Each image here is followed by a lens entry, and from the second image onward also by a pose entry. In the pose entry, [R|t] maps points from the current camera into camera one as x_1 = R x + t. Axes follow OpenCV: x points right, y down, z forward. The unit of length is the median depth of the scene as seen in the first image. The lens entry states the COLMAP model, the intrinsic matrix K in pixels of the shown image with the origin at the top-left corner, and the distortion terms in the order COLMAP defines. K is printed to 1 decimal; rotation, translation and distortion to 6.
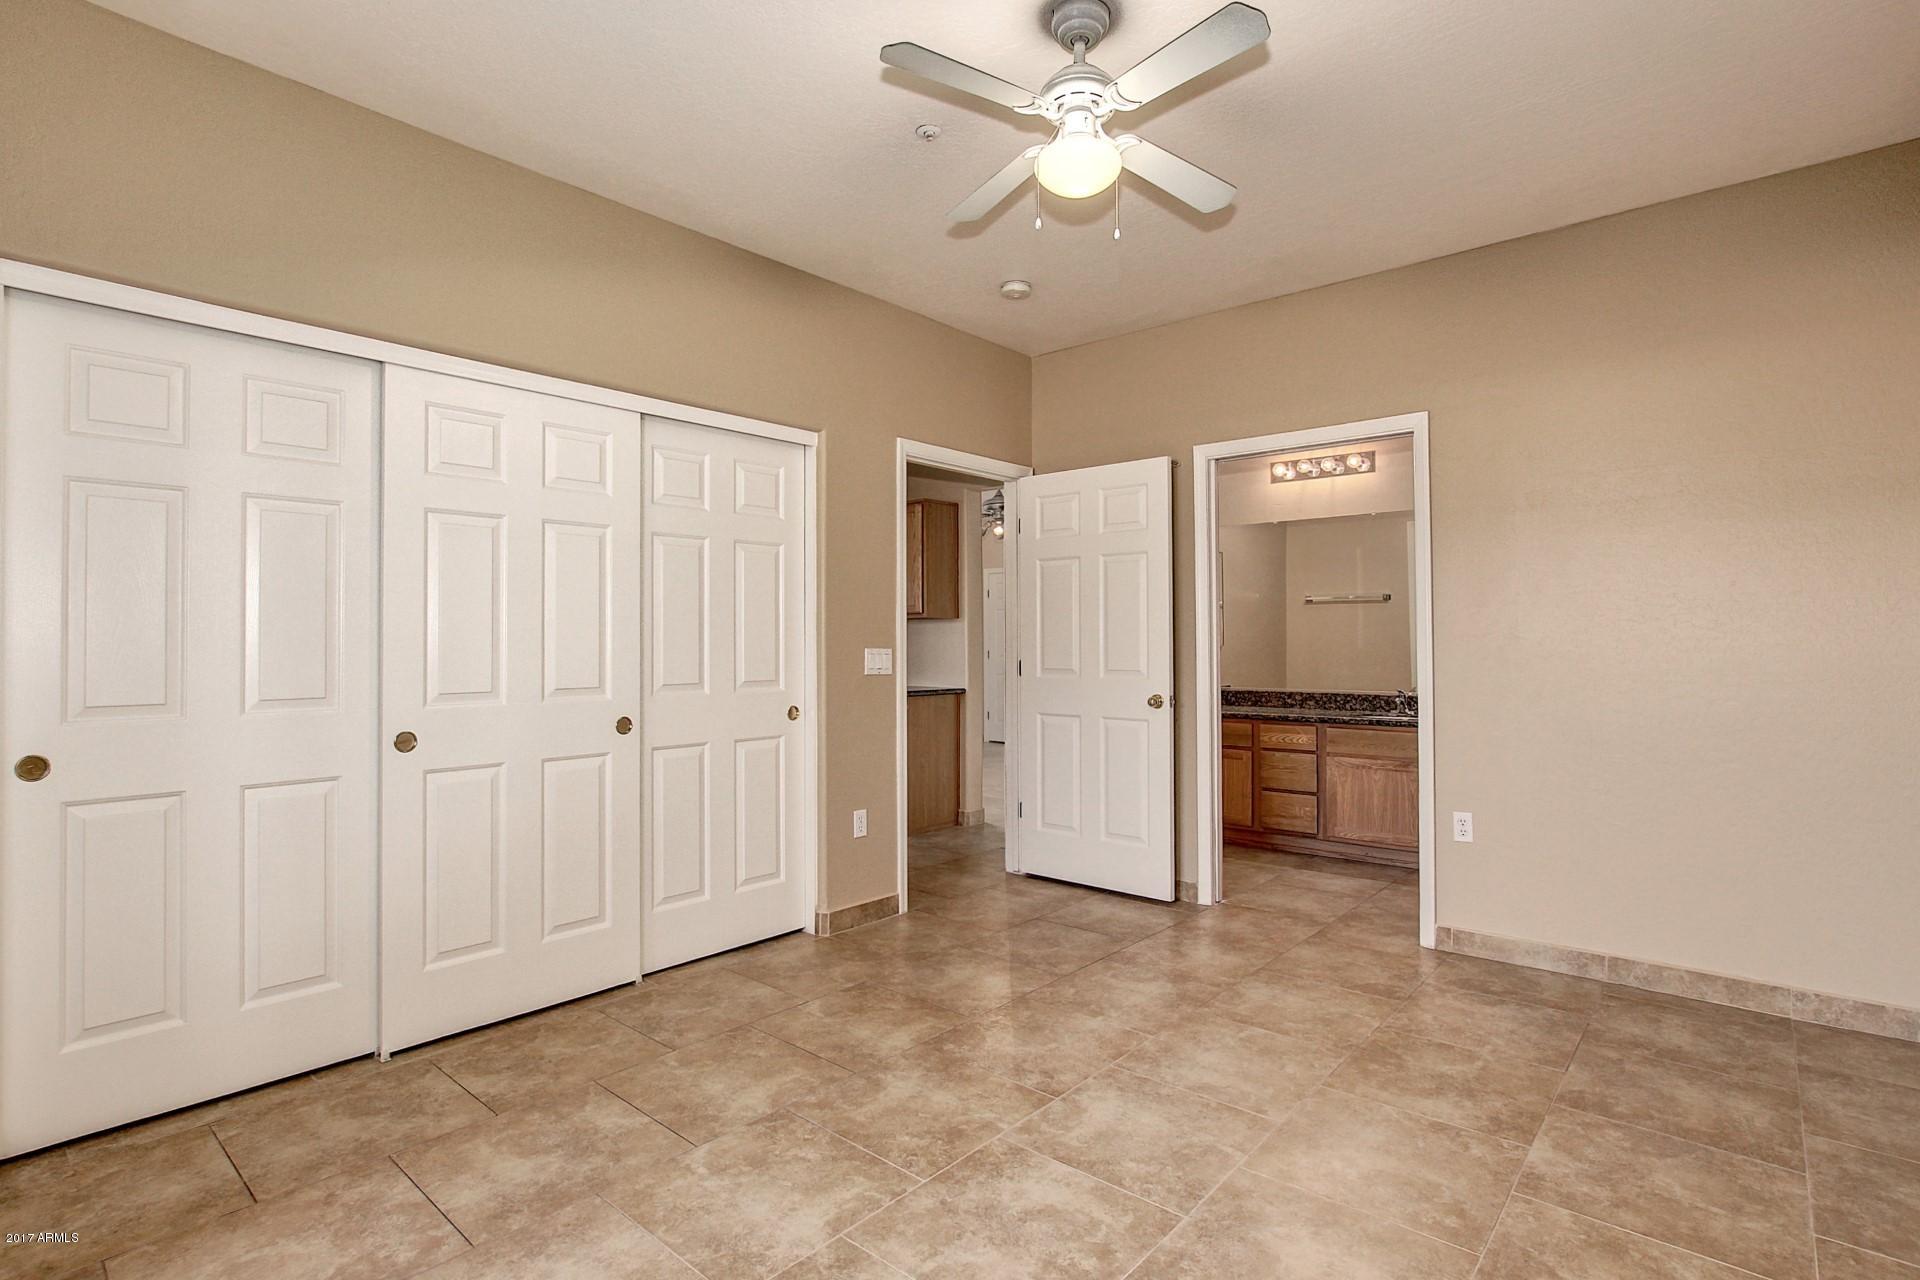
lens RADIAL K [[922.9, 0, 960.0], [0, 922.9, 640.0], [0, 0, 1]] dist [-0.027686, 0.003536]
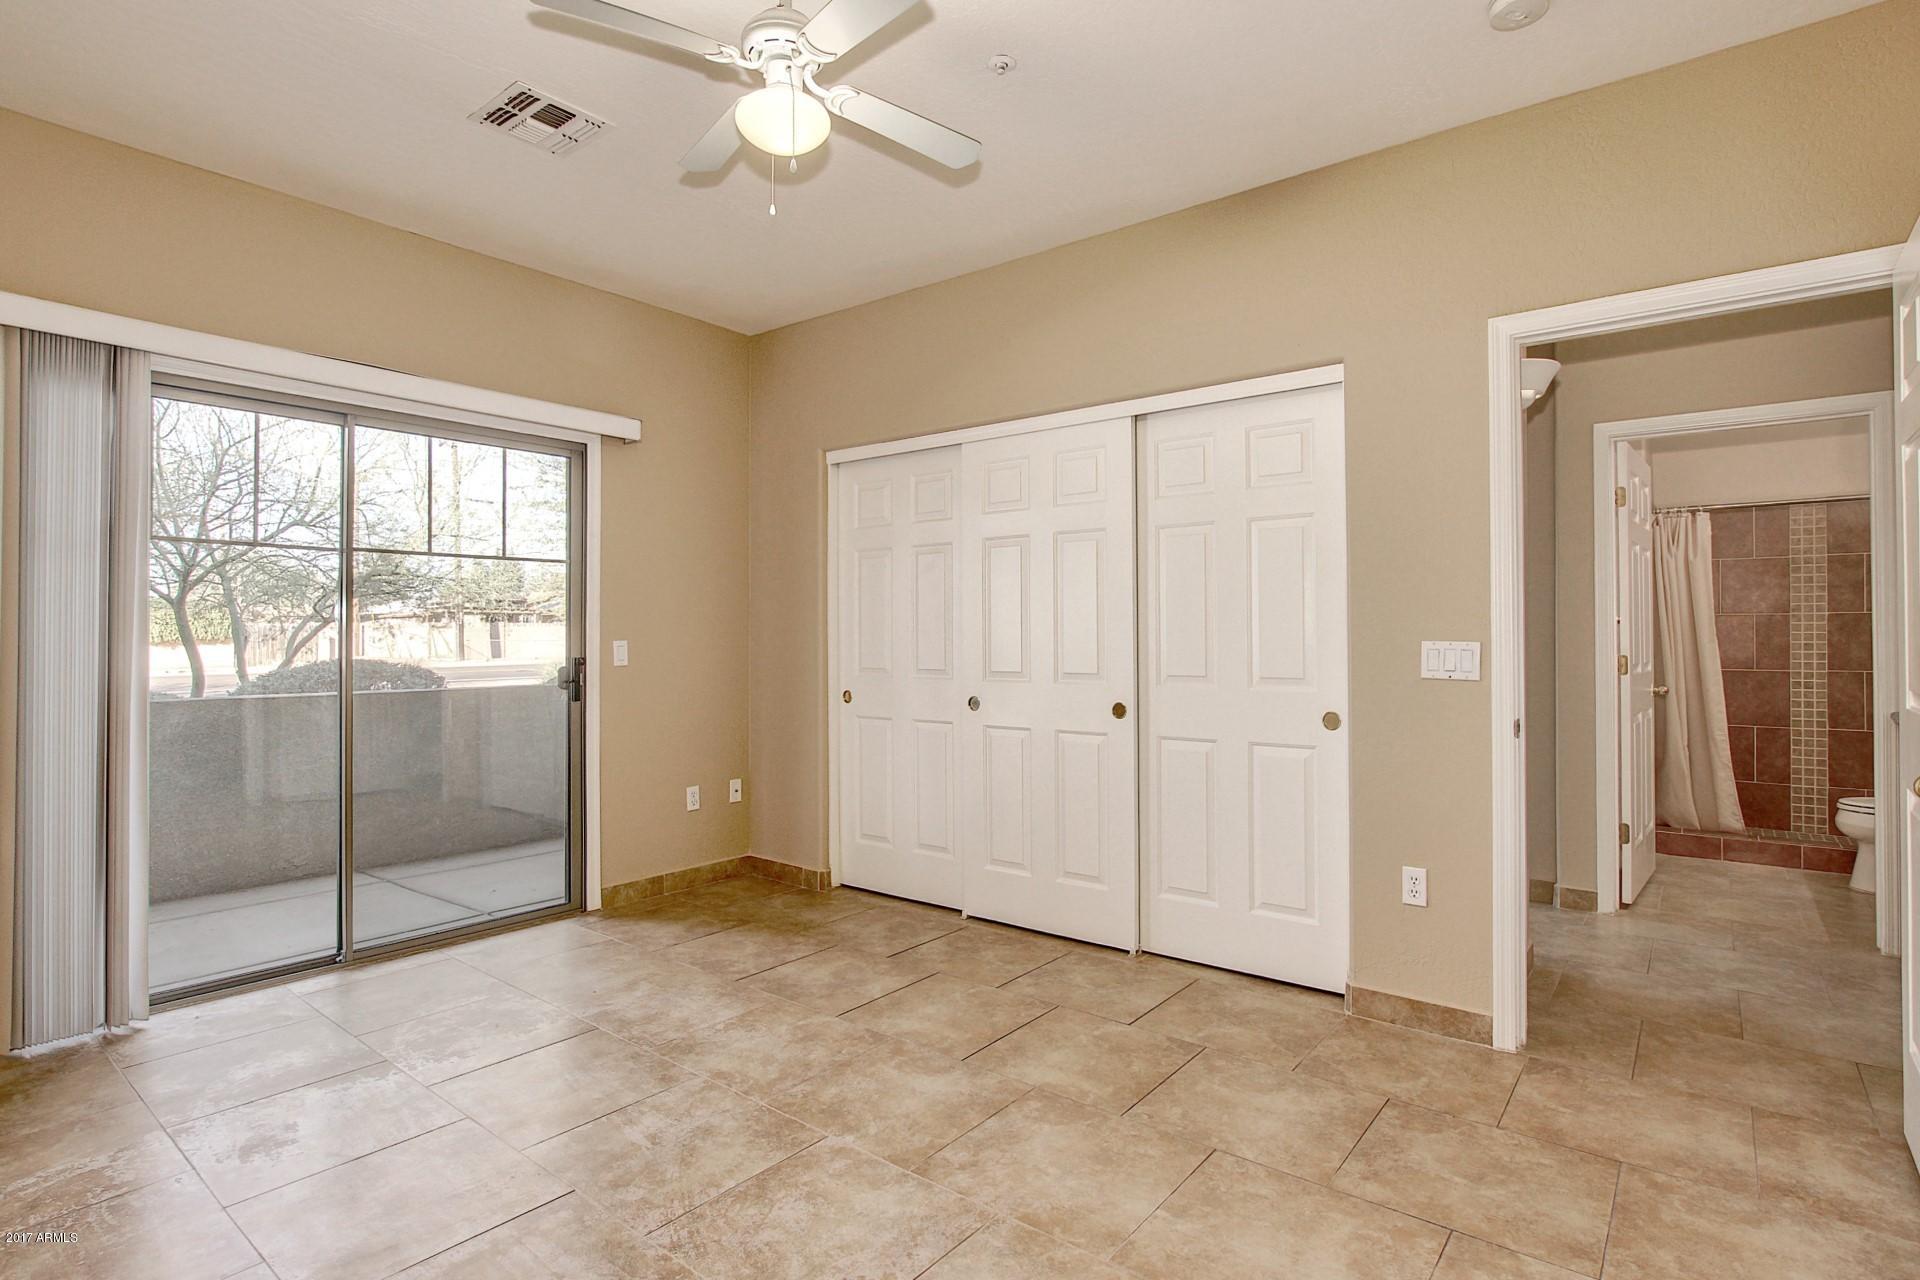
lens RADIAL K [[953.7, 0, 989.4], [0, 953.7, 635.4], [0, 0, 1]] dist [-0.024805, 0.000487]
pose [[0.064255, -0.000900, -0.997933, 0.942219], [0.006728, 0.999977, -0.000469, 0.004875], [0.997911, -0.006684, 0.064259, 0.977498]]
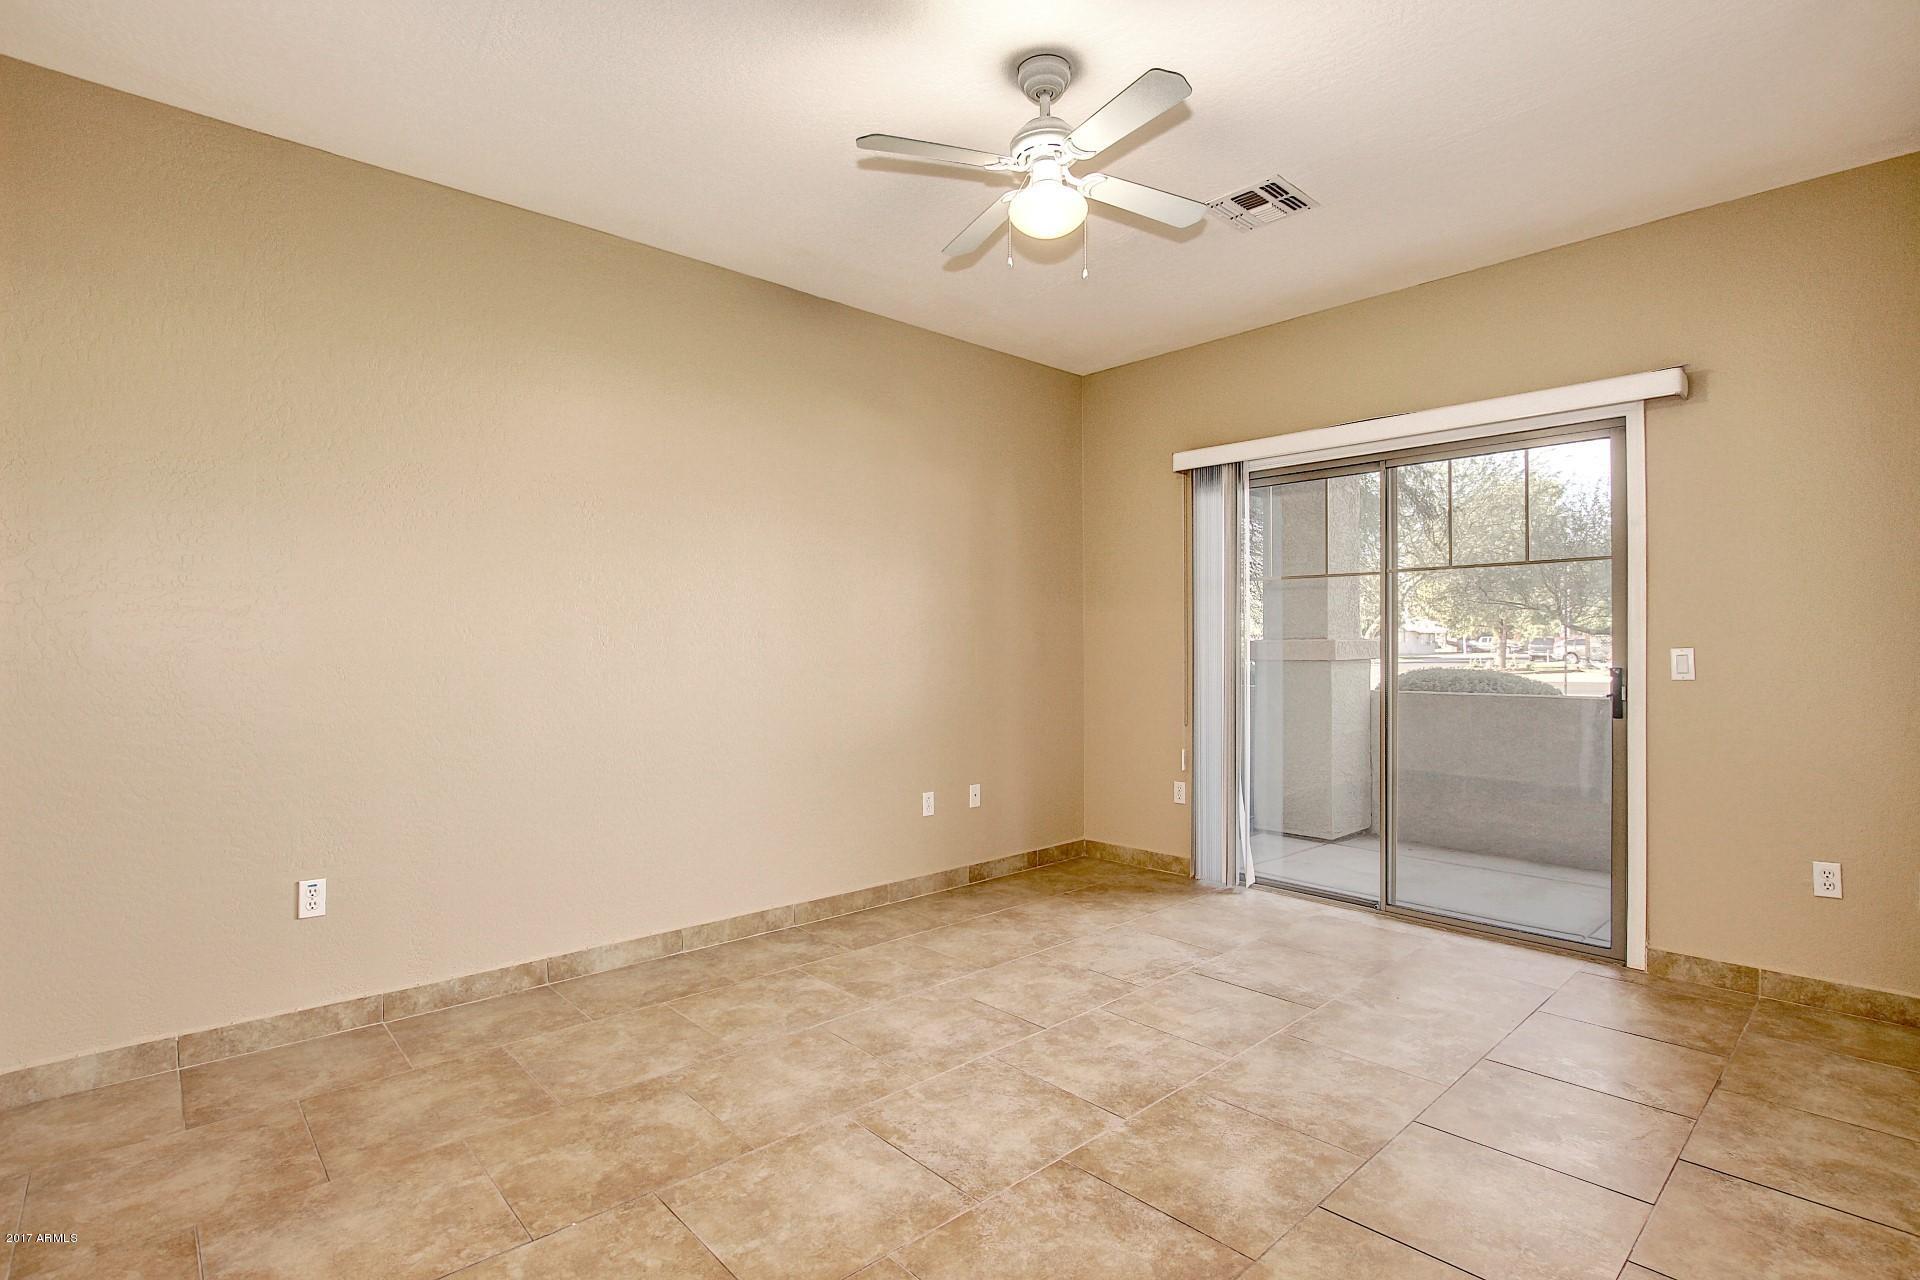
lens RADIAL K [[922.9, 0, 960.0], [0, 922.9, 640.0], [0, 0, 1]] dist [-0.027686, 0.003536]
pose [[-0.993959, 0.002963, 0.109710, 0.099293], [0.001780, 0.999939, -0.010878, 0.009511], [-0.109736, -0.010617, -0.993904, 1.810087]]
